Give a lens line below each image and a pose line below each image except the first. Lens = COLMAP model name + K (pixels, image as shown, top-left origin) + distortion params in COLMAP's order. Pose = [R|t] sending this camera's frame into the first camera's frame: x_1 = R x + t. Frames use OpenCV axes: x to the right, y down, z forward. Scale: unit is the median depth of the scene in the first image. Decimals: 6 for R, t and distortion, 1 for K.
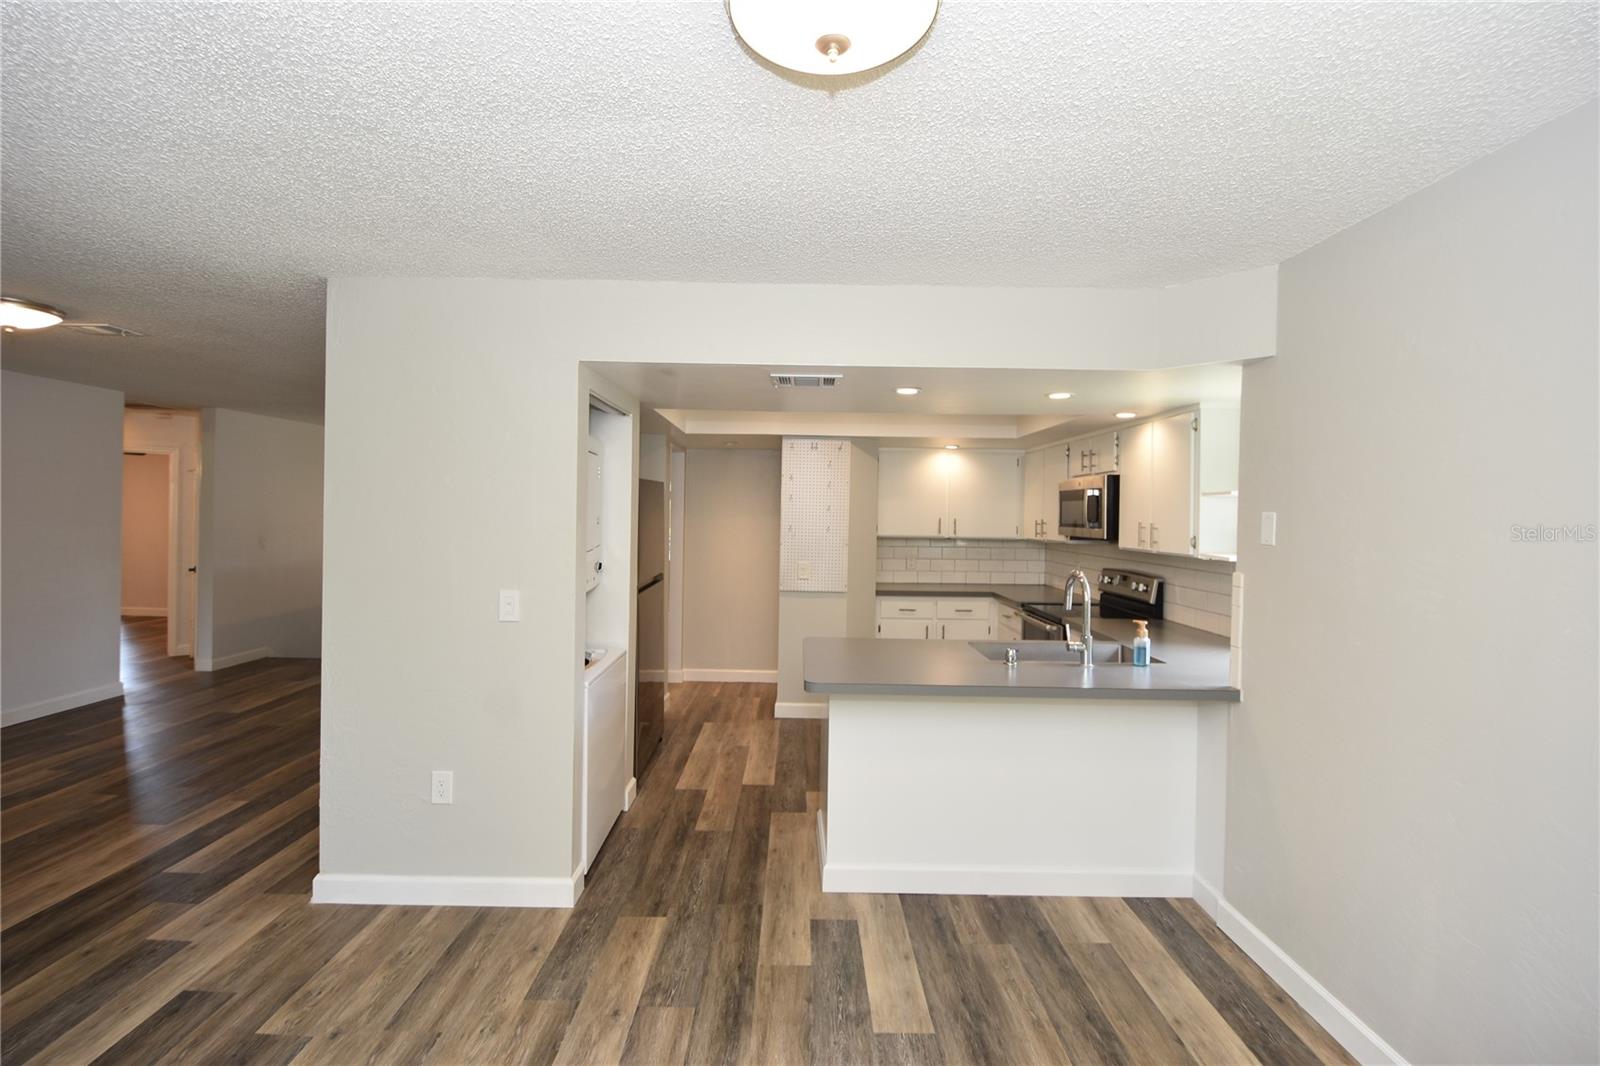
lens RADIAL K [[703.8, 0, 793.5], [0, 703.8, 511.3], [0, 0, 1]] dist [0.001925, -0.016139]
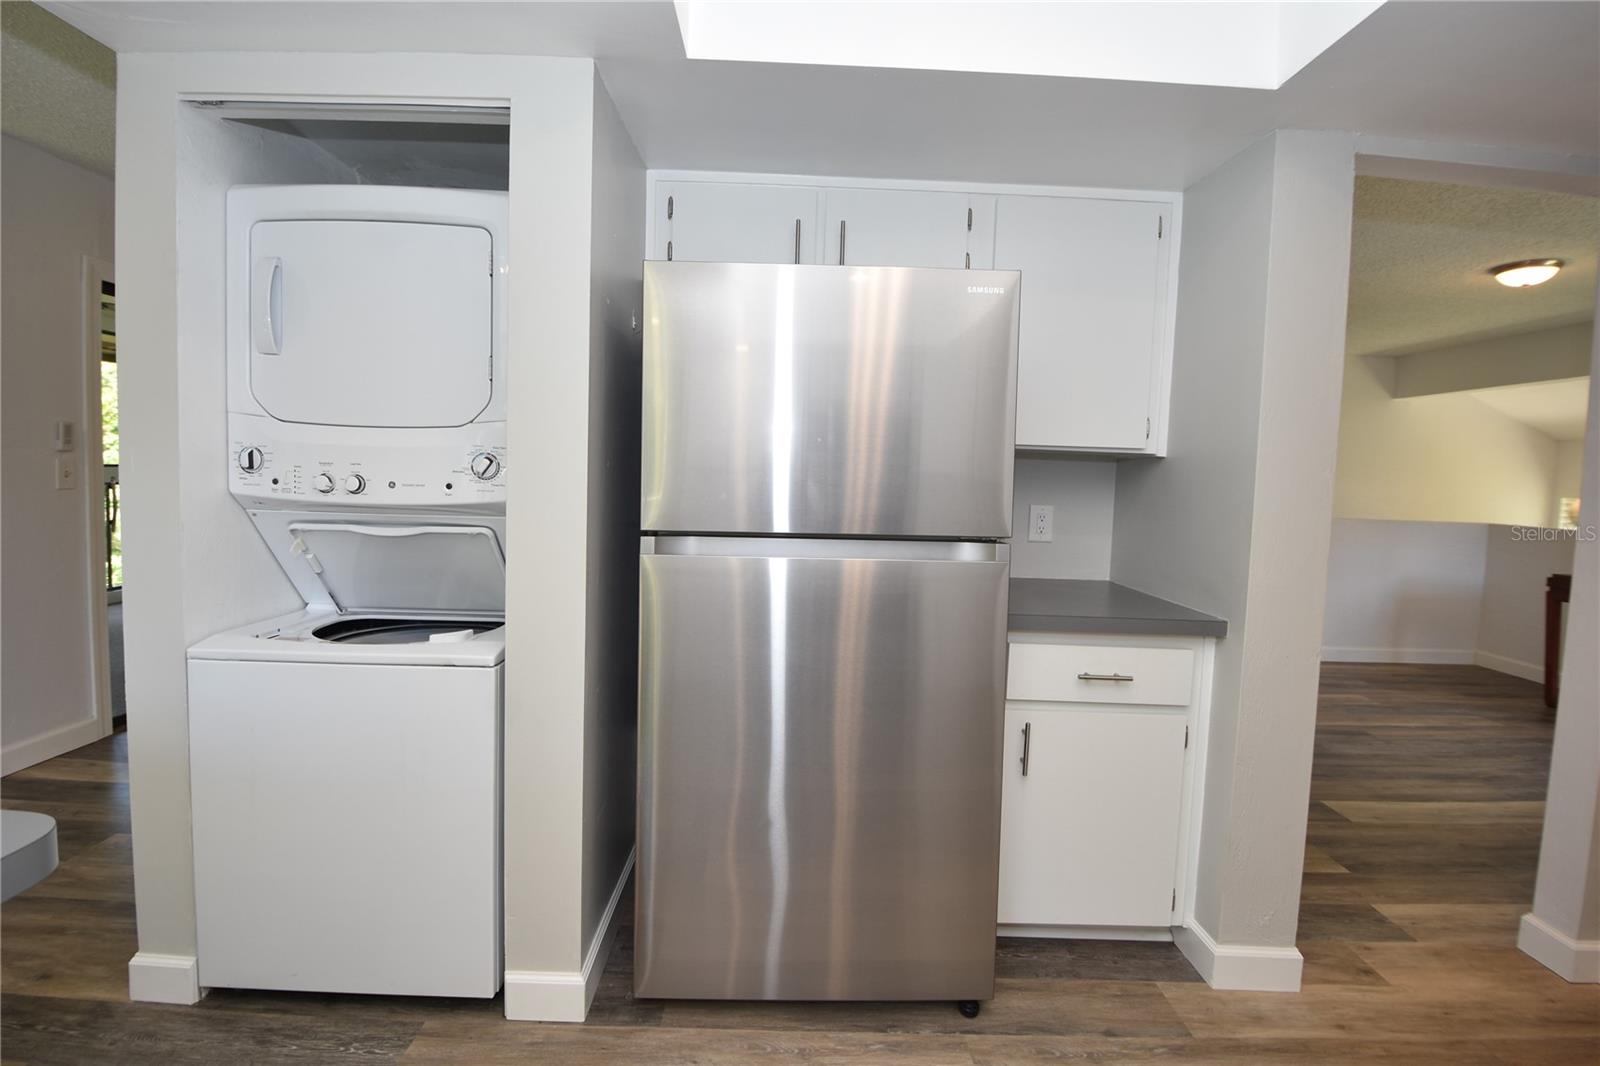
lens RADIAL K [[703.8, 0, 834.6], [0, 703.8, 515.2], [0, 0, 1]] dist [0.001925, -0.016139]
pose [[0.019477, 0.043382, -0.998869, 0.201029], [-0.033632, 0.998521, 0.042711, 0.084236], [0.999244, 0.032763, 0.020907, 1.224075]]
